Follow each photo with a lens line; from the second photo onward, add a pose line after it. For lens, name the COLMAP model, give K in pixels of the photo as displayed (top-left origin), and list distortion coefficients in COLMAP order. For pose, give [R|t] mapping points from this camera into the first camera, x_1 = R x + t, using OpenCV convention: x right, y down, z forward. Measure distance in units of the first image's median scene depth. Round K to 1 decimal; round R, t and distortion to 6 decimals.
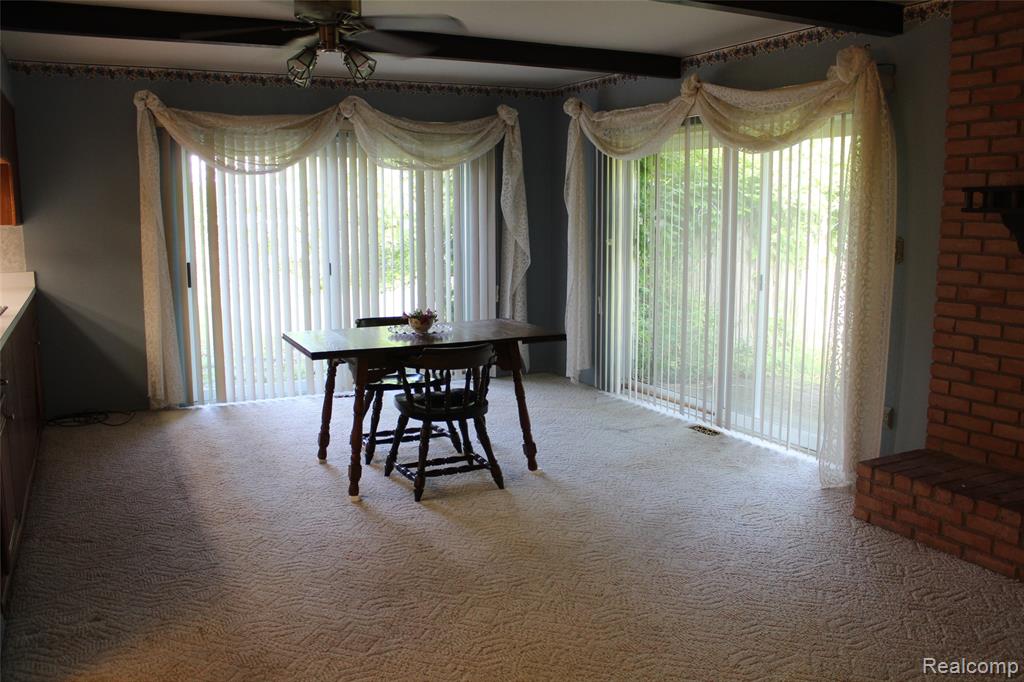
lens RADIAL K [[851.3, 0, 512.0], [0, 851.3, 341.0], [0, 0, 1]] dist [-0.160268, 0.136640]
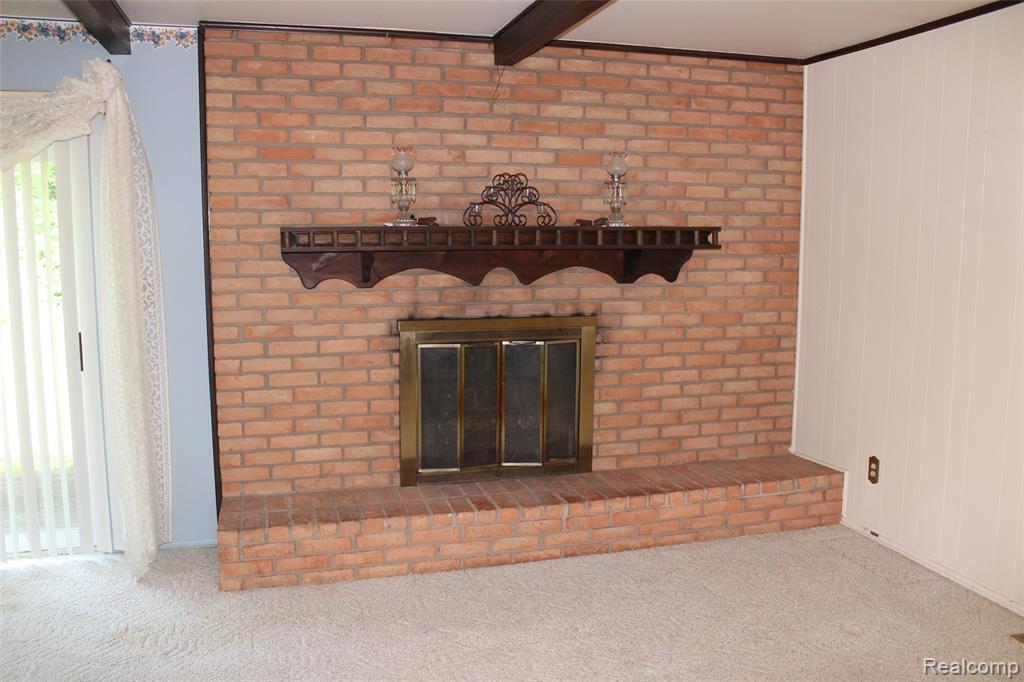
lens RADIAL K [[851.3, 0, 512.0], [0, 851.3, 341.0], [0, 0, 1]] dist [-0.160268, 0.136640]
pose [[0.198003, -0.123517, 0.972388, -0.384092], [0.148519, 0.984356, 0.094794, -0.098695], [-0.968884, 0.125649, 0.213250, 0.486494]]
